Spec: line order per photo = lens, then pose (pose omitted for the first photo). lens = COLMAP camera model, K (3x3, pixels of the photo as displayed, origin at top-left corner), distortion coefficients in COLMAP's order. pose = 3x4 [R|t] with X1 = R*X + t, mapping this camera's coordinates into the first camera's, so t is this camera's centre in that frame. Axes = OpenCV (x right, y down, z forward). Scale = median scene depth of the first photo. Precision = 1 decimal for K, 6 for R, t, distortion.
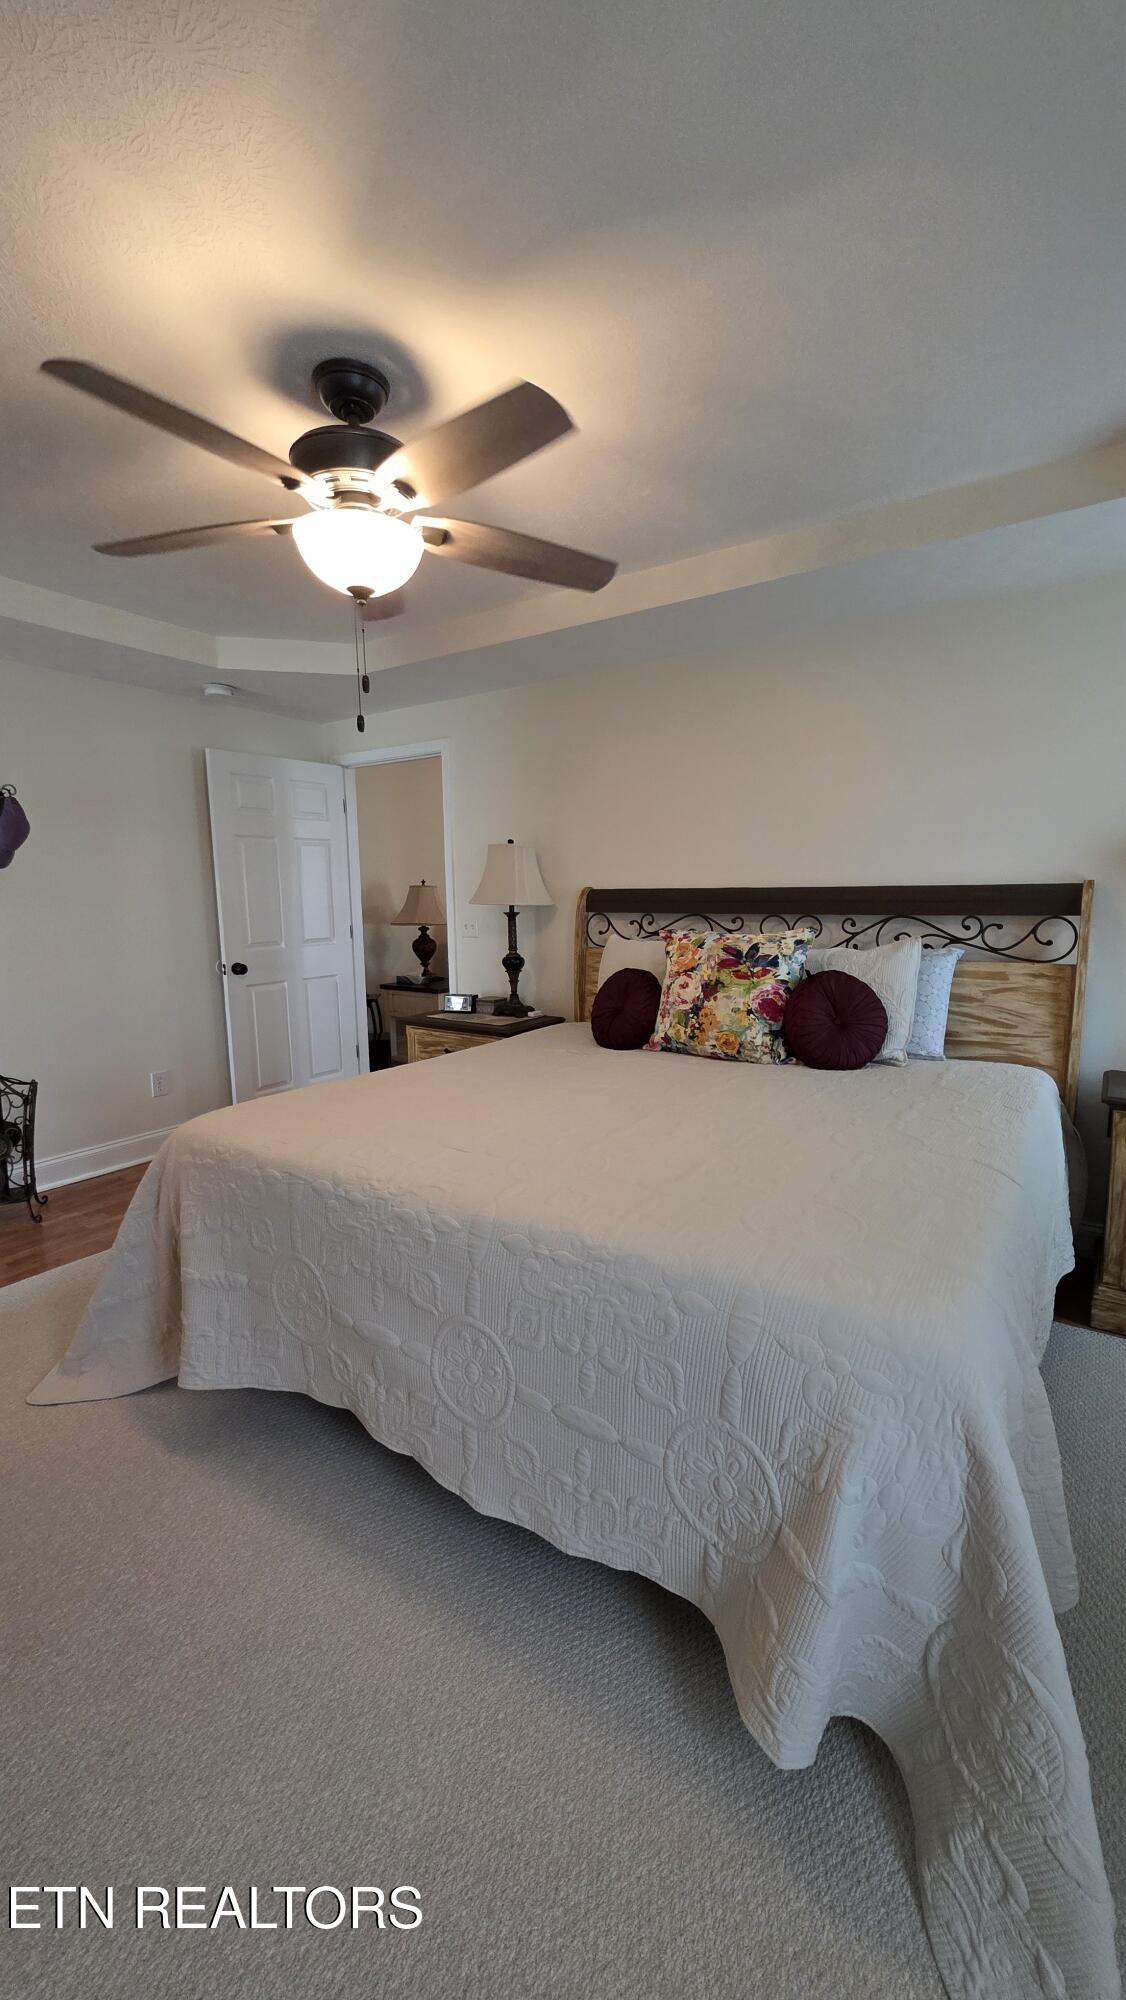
lens RADIAL K [[797.2, 0, 570.9], [0, 797.2, 1011.0], [0, 0, 1]] dist [0.002184, -0.000506]
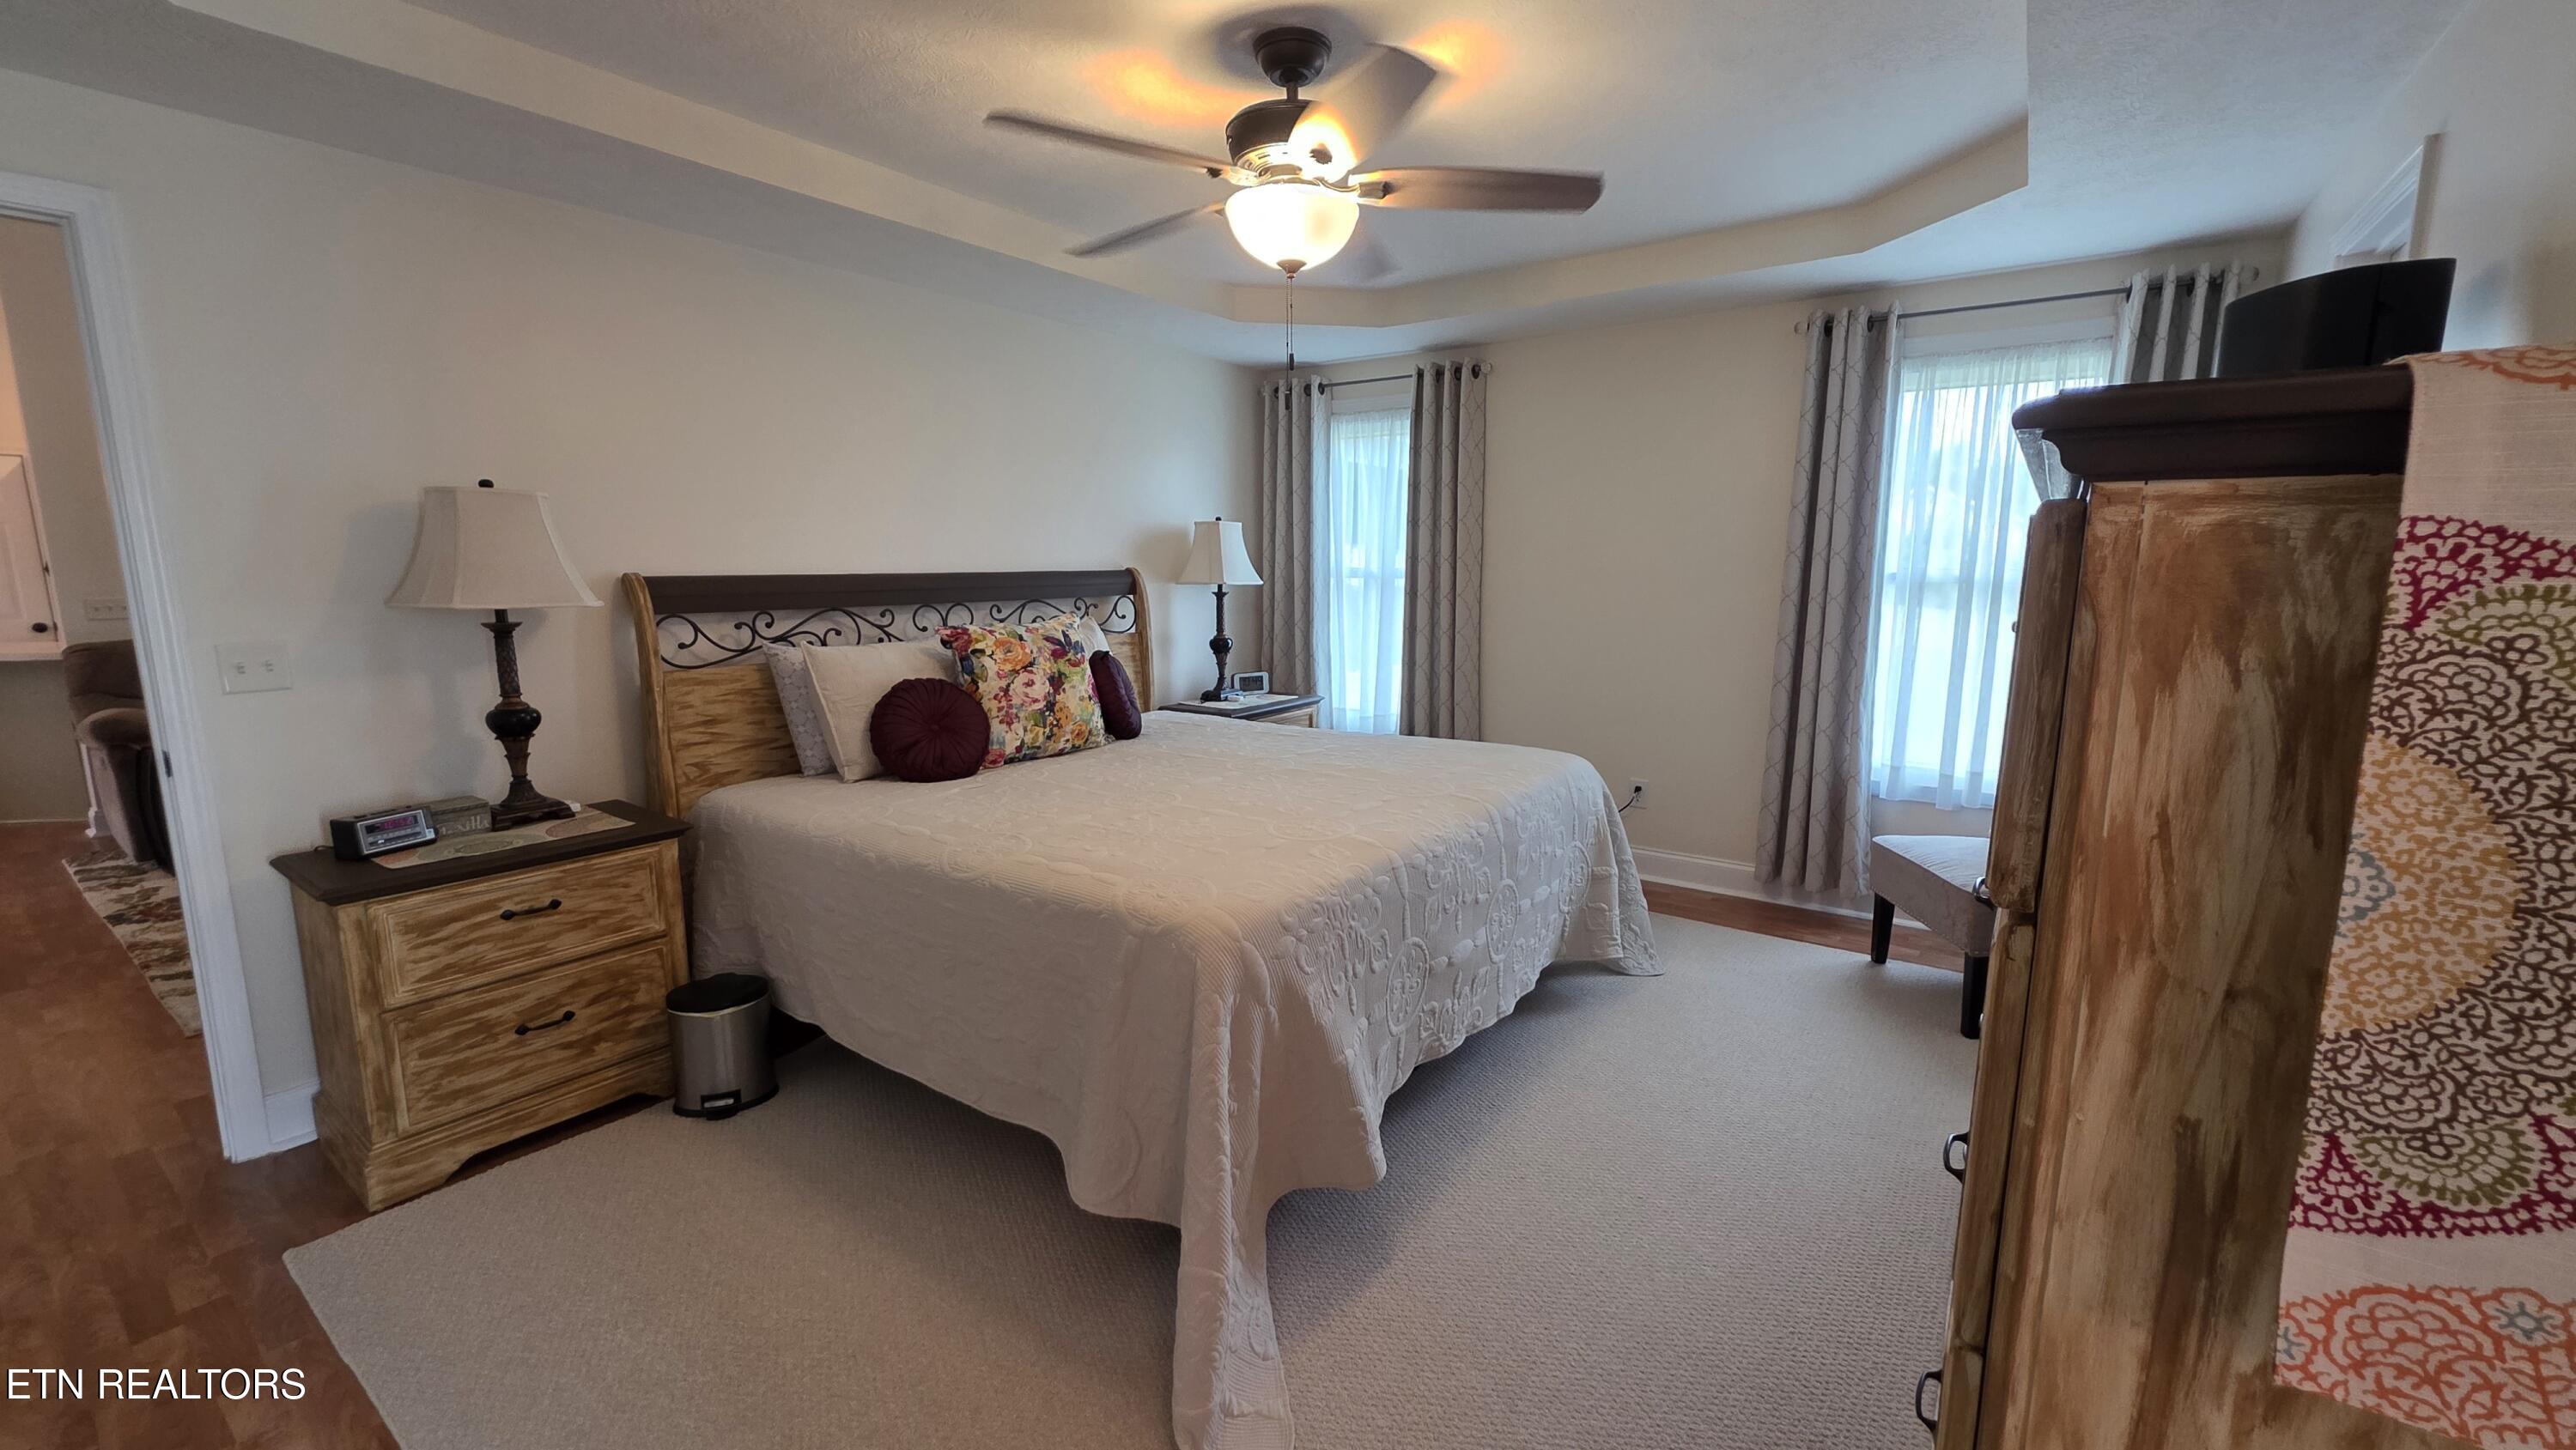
lens RADIAL K [[1029.0, 0, 1299.5], [0, 1029.0, 723.5], [0, 0, 1]] dist [0.002434, -0.000072]
pose [[0.018109, -0.147085, 0.988958, -0.997132], [0.151120, 0.978159, 0.142712, -0.106437], [-0.988350, 0.146867, 0.039941, 0.654988]]
